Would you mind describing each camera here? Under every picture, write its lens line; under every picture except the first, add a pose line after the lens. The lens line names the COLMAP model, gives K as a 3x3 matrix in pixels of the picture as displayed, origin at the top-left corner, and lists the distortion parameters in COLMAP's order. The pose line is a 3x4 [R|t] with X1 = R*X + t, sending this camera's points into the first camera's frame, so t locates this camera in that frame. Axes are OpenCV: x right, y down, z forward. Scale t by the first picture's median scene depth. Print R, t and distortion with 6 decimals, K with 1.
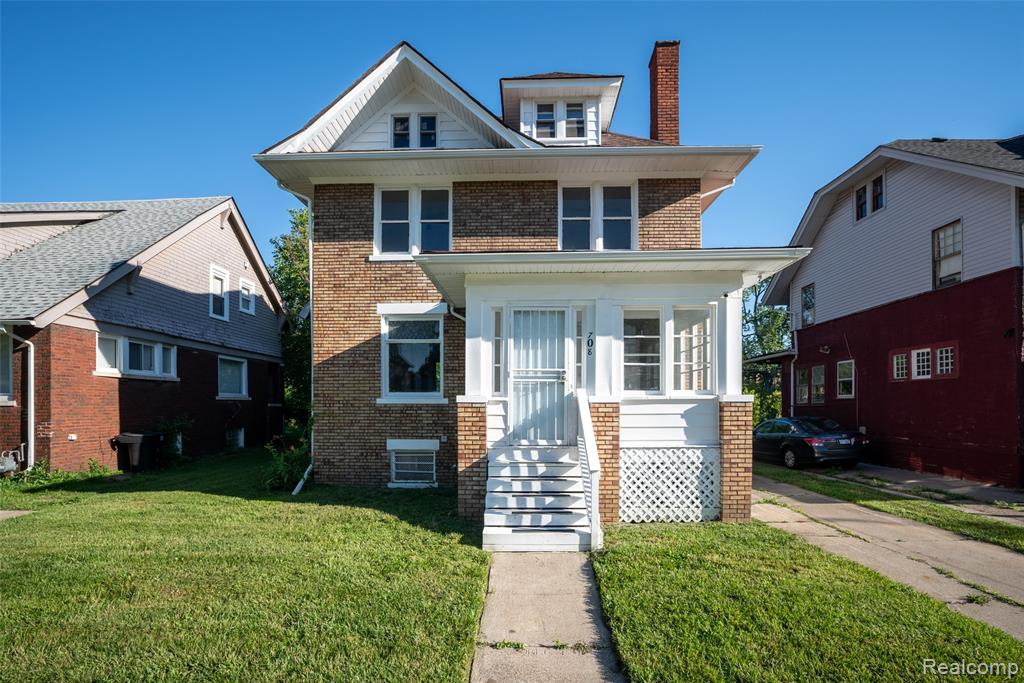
lens RADIAL K [[453.6, 0, 512.0], [0, 453.6, 407.5], [0, 0, 1]] dist [-0.013960, 0.000197]
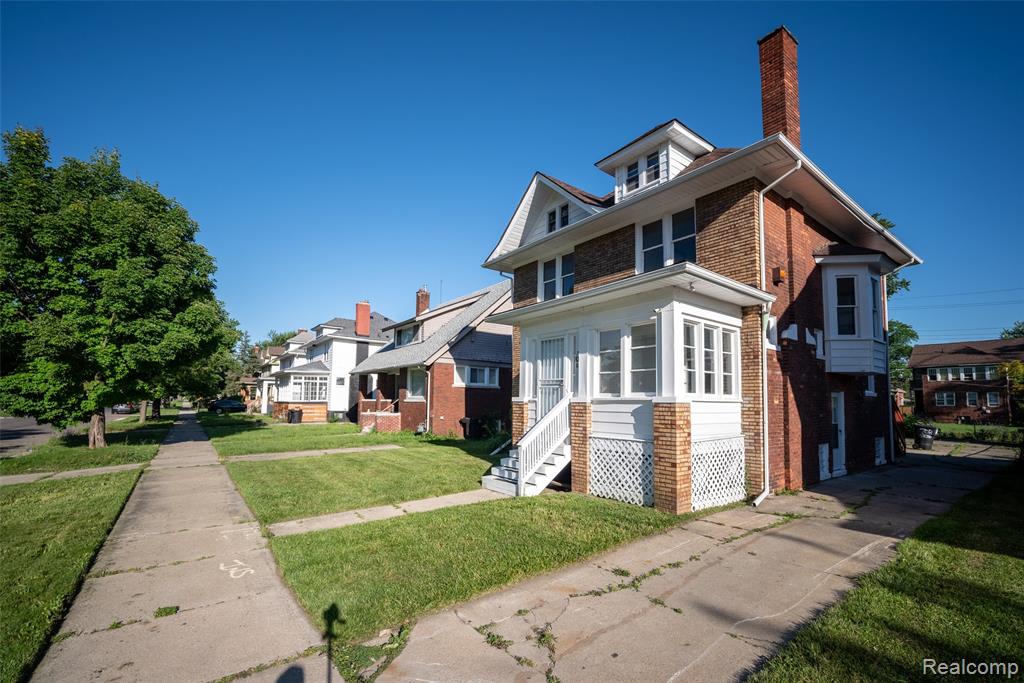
lens RADIAL K [[434.3, 0, 514.1], [0, 434.3, 375.8], [0, 0, 1]] dist [-0.001474, -0.000132]
pose [[0.634161, -0.038645, -0.772235, 0.780794], [-0.017739, 0.997760, -0.064499, -0.002289], [0.772997, 0.054601, 0.632055, 0.015476]]
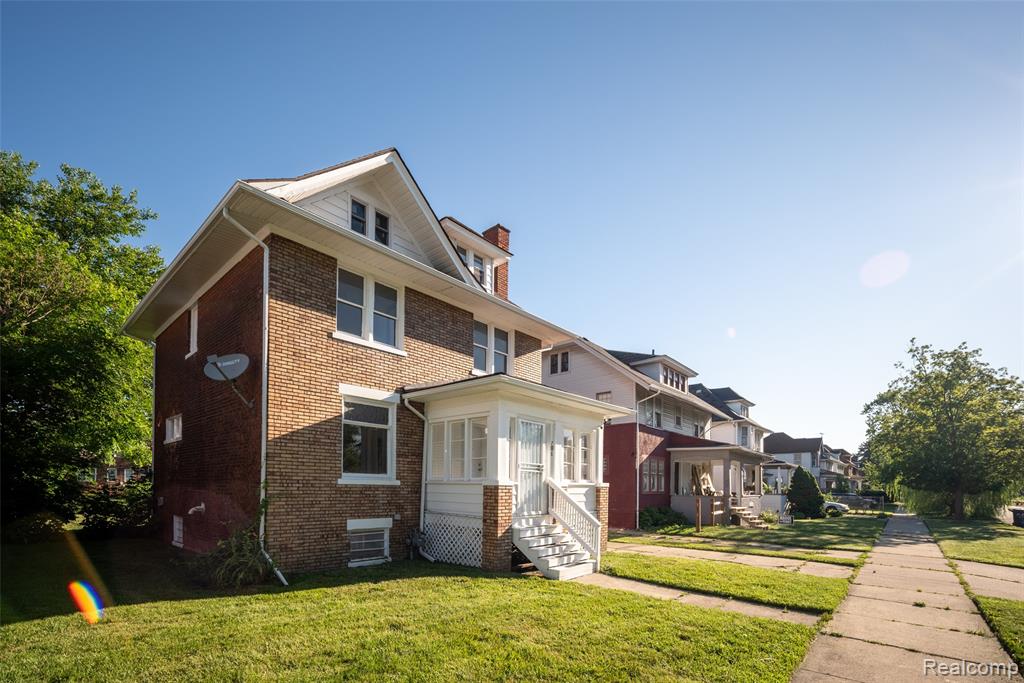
lens RADIAL K [[462.2, 0, 511.0], [0, 462.2, 490.9], [0, 0, 1]] dist [-0.002384, -0.000107]
pose [[0.641222, 0.003862, 0.767346, -0.830975], [-0.007386, 0.999972, 0.001139, 0.002430], [-0.767320, -0.006398, 0.641232, 0.066155]]
